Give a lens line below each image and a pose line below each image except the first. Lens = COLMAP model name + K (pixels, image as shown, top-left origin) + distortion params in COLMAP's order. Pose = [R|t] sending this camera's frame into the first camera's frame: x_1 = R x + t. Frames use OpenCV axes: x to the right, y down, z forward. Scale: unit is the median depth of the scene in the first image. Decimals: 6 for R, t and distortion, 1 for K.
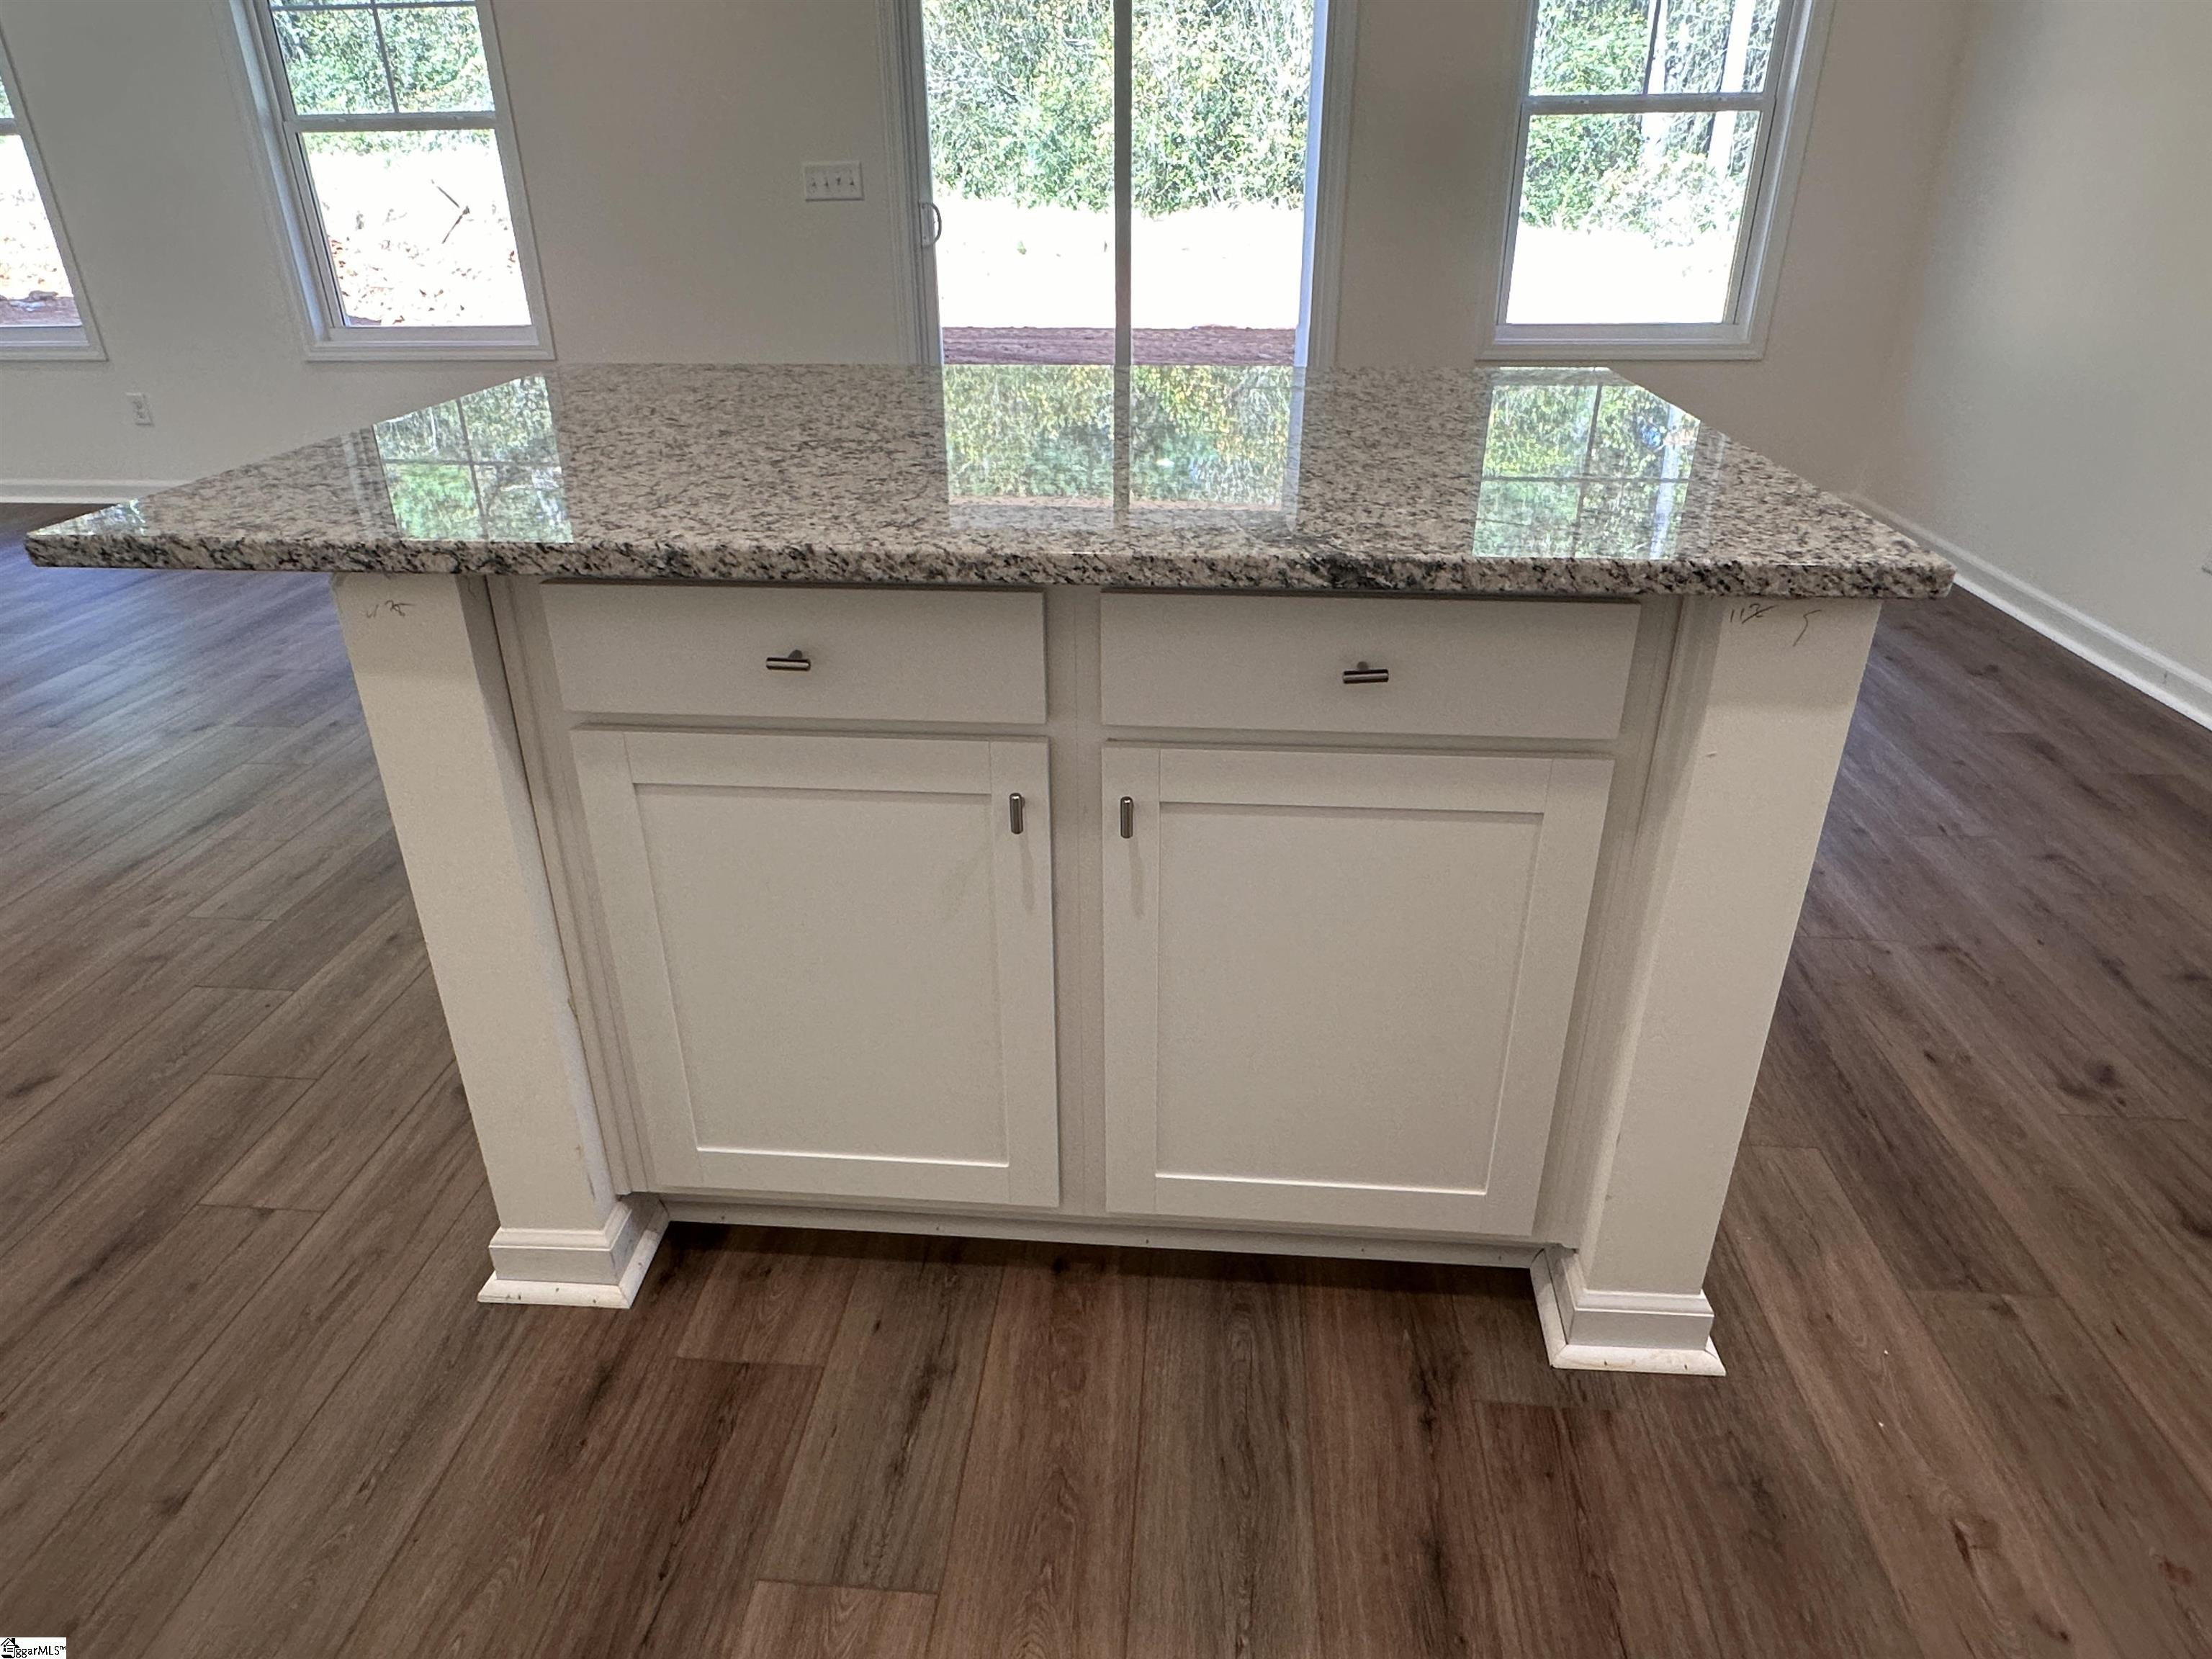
lens RADIAL K [[1352.6, 0, 1106.0], [0, 1352.6, 829.5], [0, 0, 1]] dist [-0.000988, 0.001137]
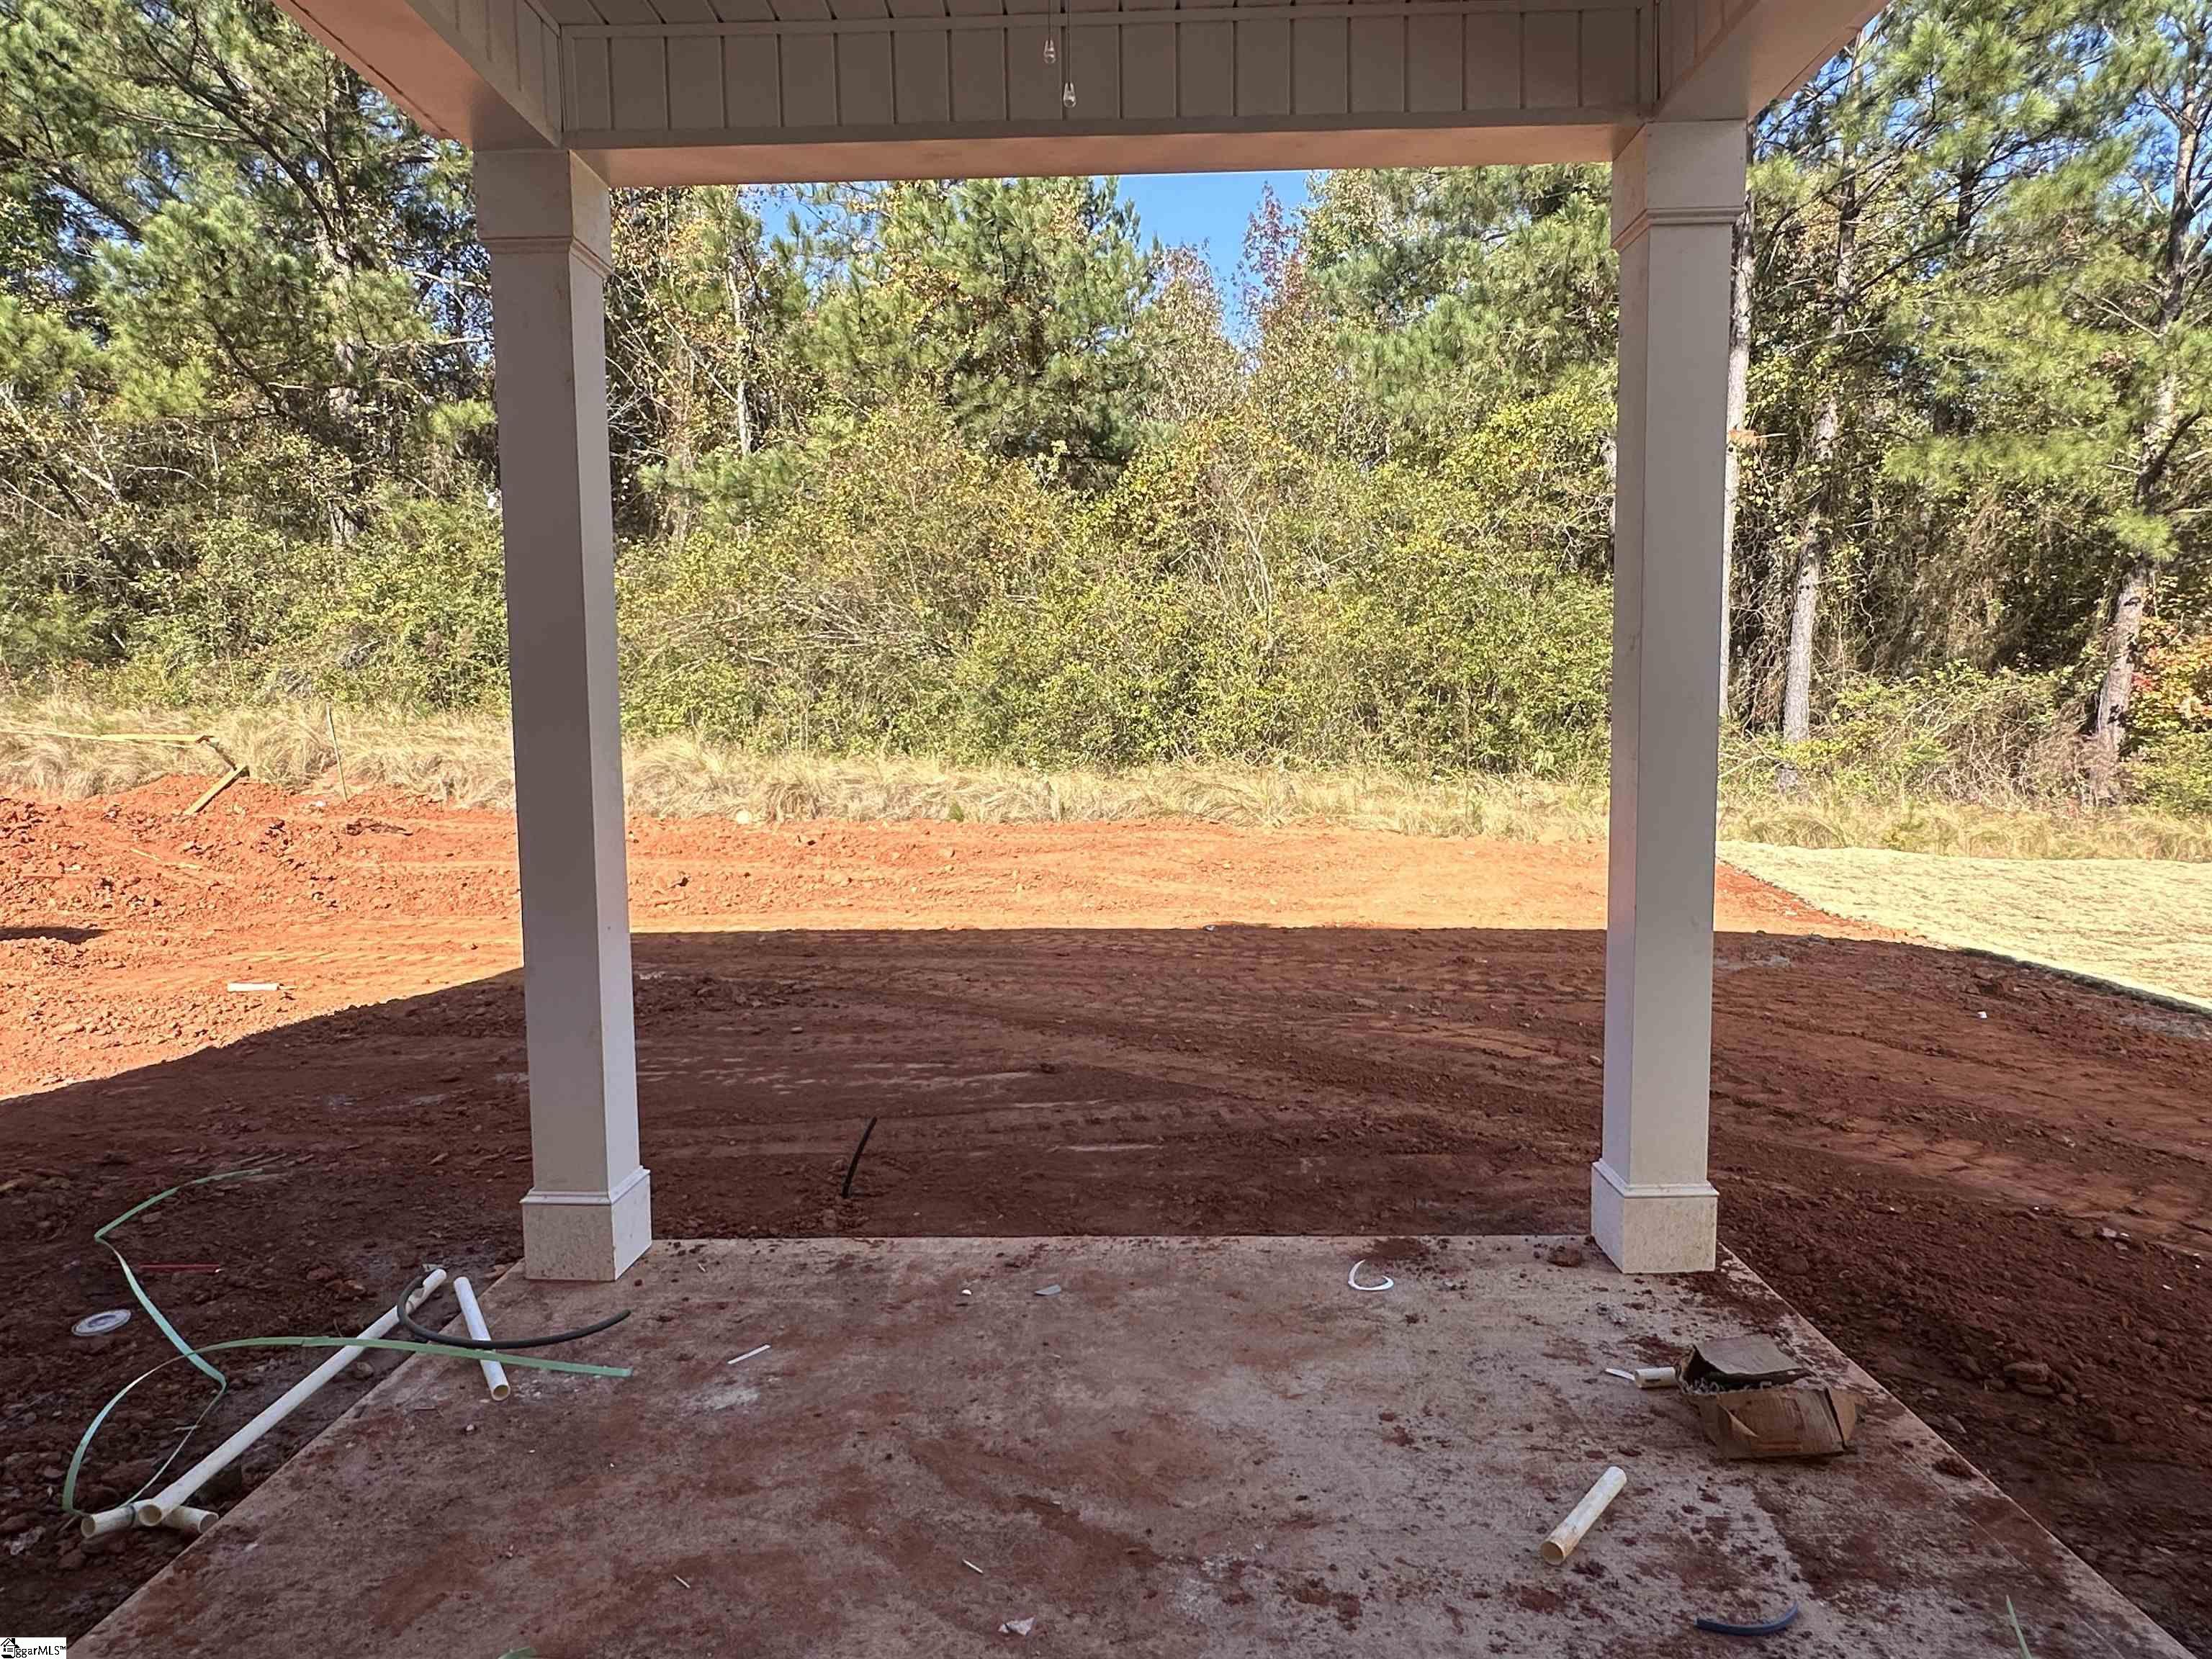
lens RADIAL K [[1352.6, 0, 1106.0], [0, 1352.6, 829.5], [0, 0, 1]] dist [-0.000988, 0.001137]
pose [[0.998058, -0.007063, 0.061897, -0.021414], [0.029290, 0.930093, -0.366156, -0.105412], [-0.054984, 0.367257, 0.928493, 0.216075]]
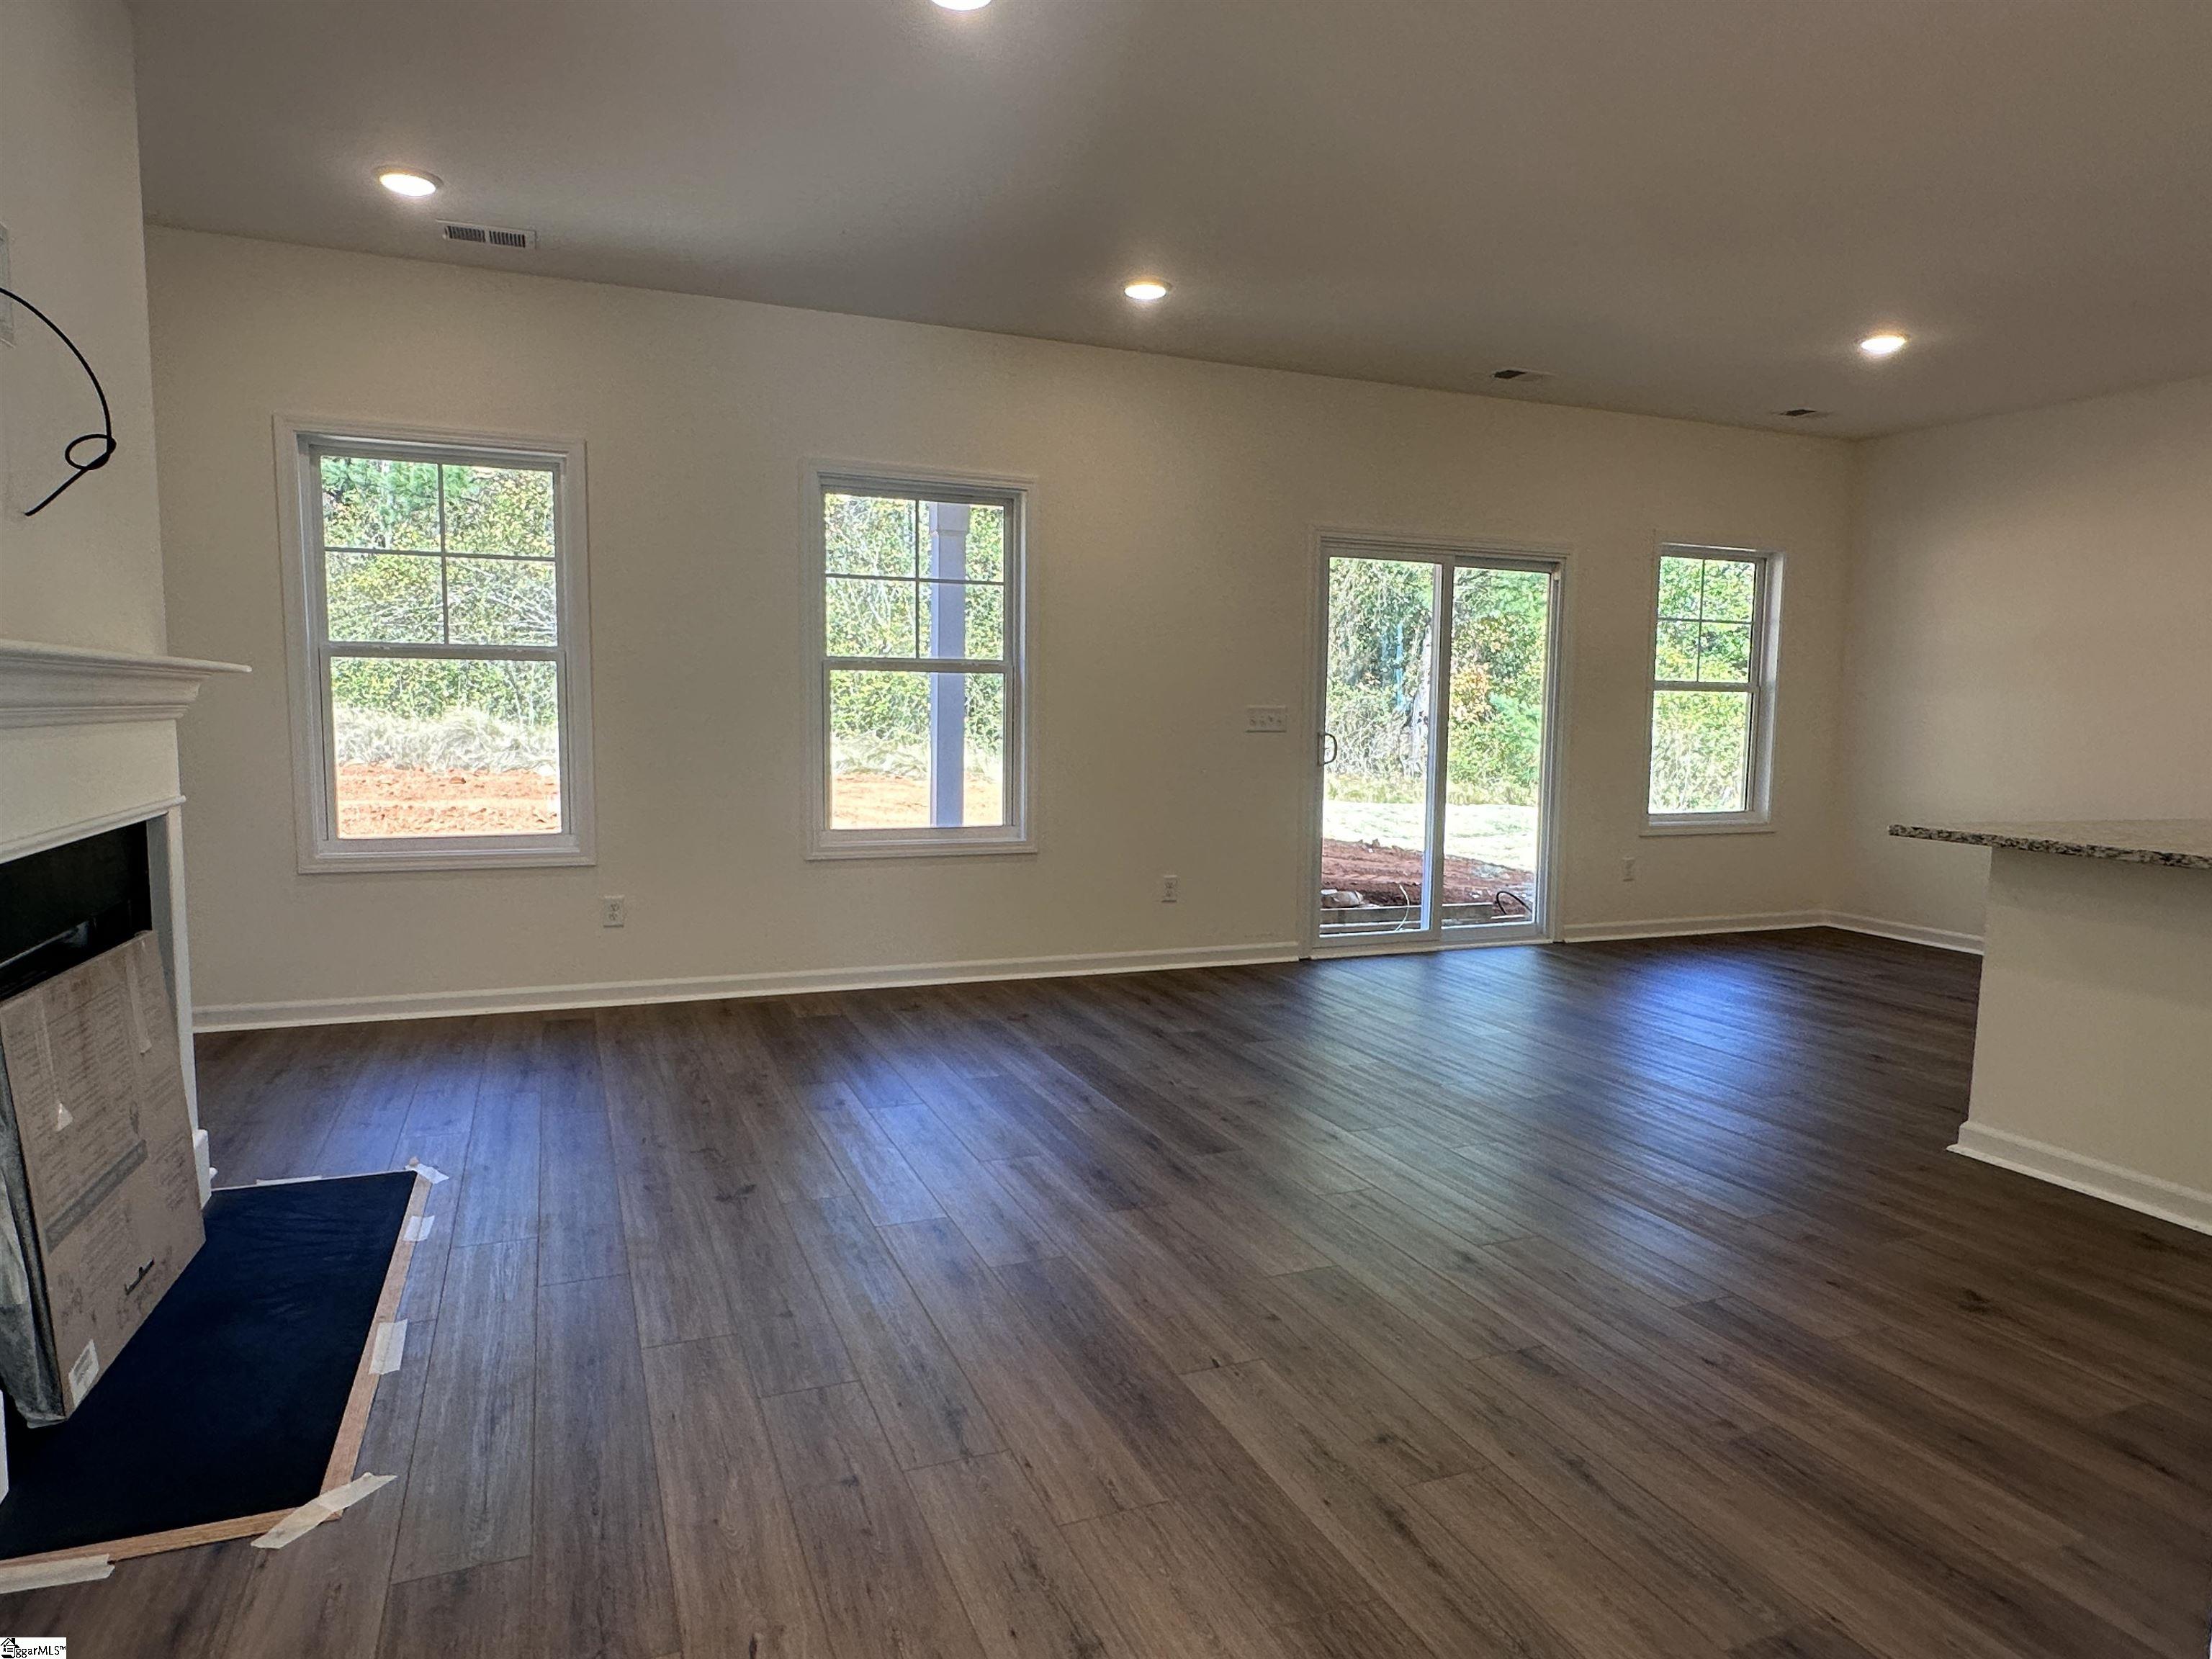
lens RADIAL K [[1352.6, 0, 1106.0], [0, 1352.6, 829.5], [0, 0, 1]] dist [-0.000988, 0.001137]
pose [[0.890591, -0.016634, 0.454501, -0.218099], [0.177352, 0.932921, -0.313377, -0.000112], [-0.418800, 0.359697, 0.833801, 0.004345]]
